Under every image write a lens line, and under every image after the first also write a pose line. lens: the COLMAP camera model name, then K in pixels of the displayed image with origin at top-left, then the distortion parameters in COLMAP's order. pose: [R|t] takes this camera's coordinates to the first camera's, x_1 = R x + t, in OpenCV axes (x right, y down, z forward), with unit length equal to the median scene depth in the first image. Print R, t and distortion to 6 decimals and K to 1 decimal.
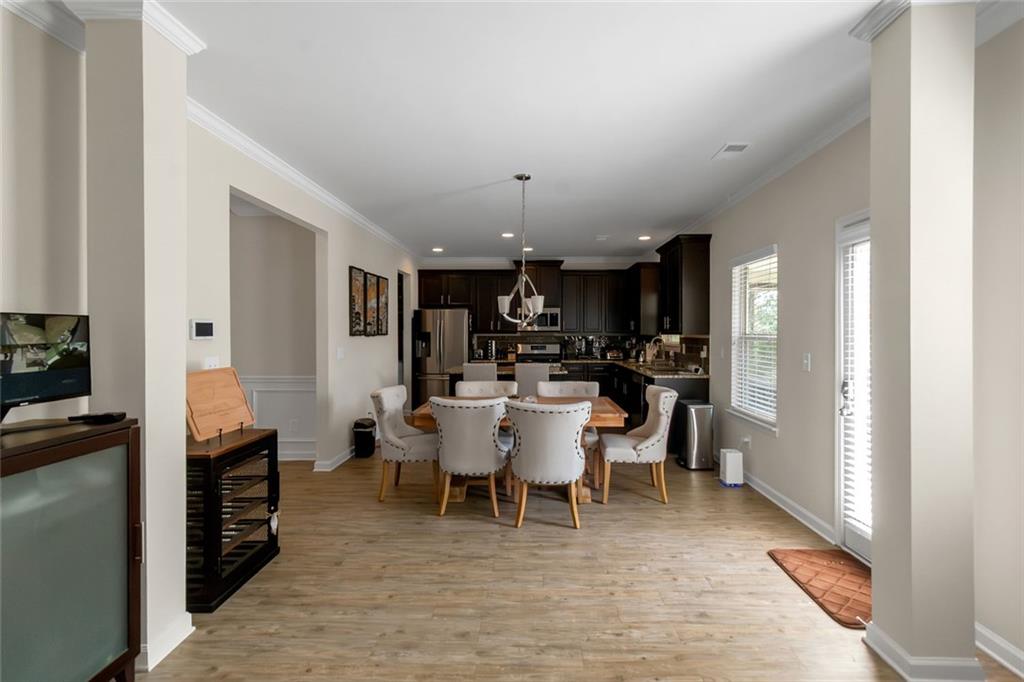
lens RADIAL K [[478.1, 0, 515.1], [0, 478.1, 335.6], [0, 0, 1]] dist [0.001317, -0.000025]
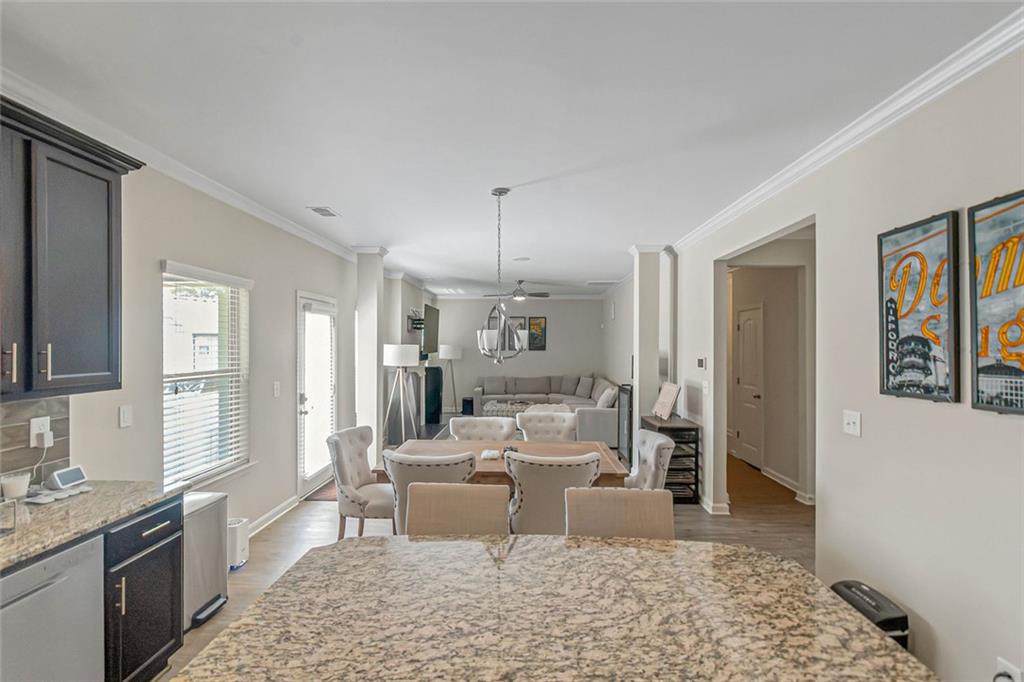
lens RADIAL K [[462.1, 0, 510.5], [0, 462.1, 346.2], [0, 0, 1]] dist [0.001607, -0.000715]
pose [[-0.999984, -0.003961, -0.003989, -0.000198], [-0.003993, 0.999960, 0.008052, -0.035419], [0.003957, 0.008068, -0.999960, 1.122500]]
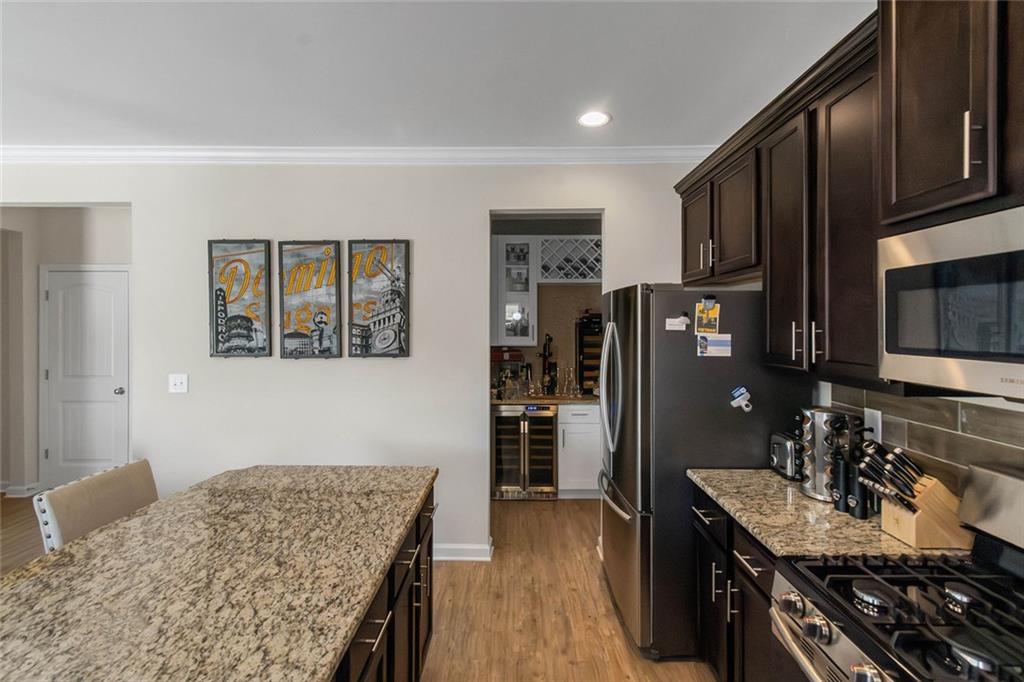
lens RADIAL K [[455.1, 0, 514.8], [0, 455.1, 323.6], [0, 0, 1]] dist [-0.000494, -0.000886]
pose [[0.038651, -0.001434, -0.999252, 0.192421], [-0.008457, 0.999963, -0.001762, -0.034139], [0.999217, 0.008518, 0.038637, 1.072026]]
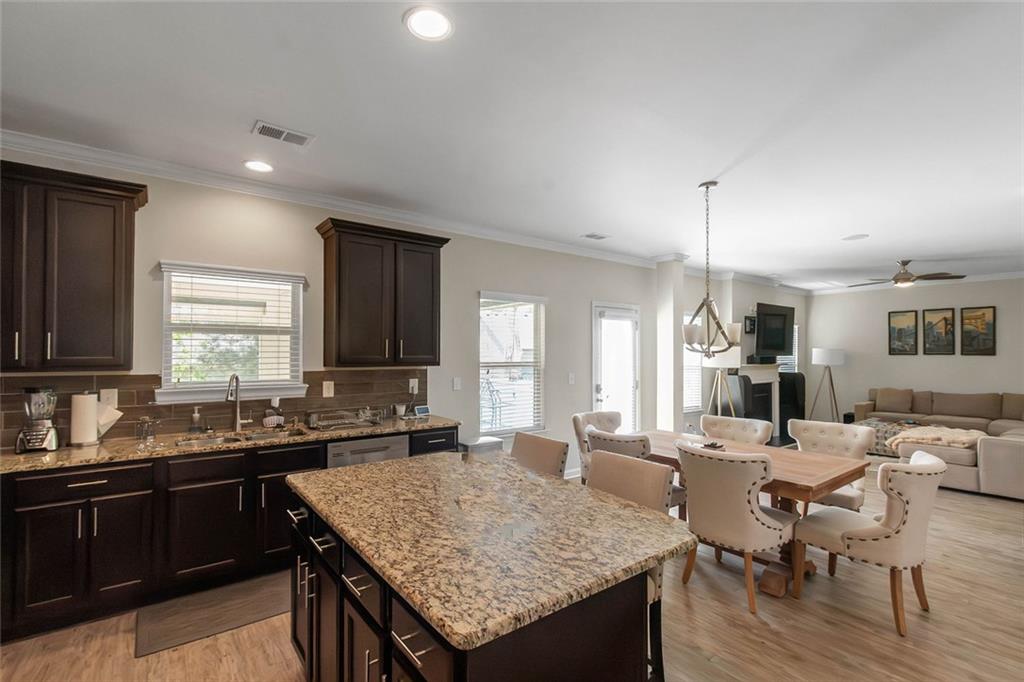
lens RADIAL K [[469.8, 0, 507.1], [0, 469.8, 347.0], [0, 0, 1]] dist [0.003039, -0.001172]
pose [[-0.637076, 0.008102, 0.770759, -0.247655], [0.001579, 0.999956, -0.009206, -0.019591], [-0.770800, -0.004648, -0.637061, 1.111387]]
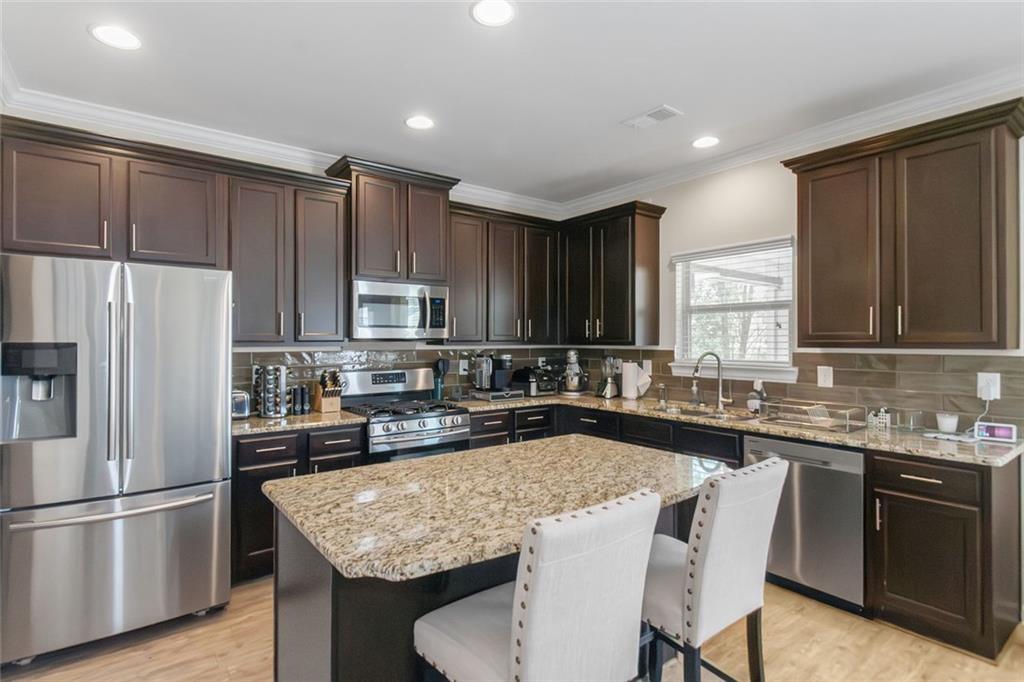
lens RADIAL K [[514.0, 0, 506.9], [0, 514.0, 337.9], [0, 0, 1]] dist [0.001564, 0.000069]
pose [[0.773726, 0.000954, 0.633520, -0.203172], [0.005355, 0.999953, -0.008046, -0.007949], [-0.633498, 0.009618, 0.773685, 0.735841]]
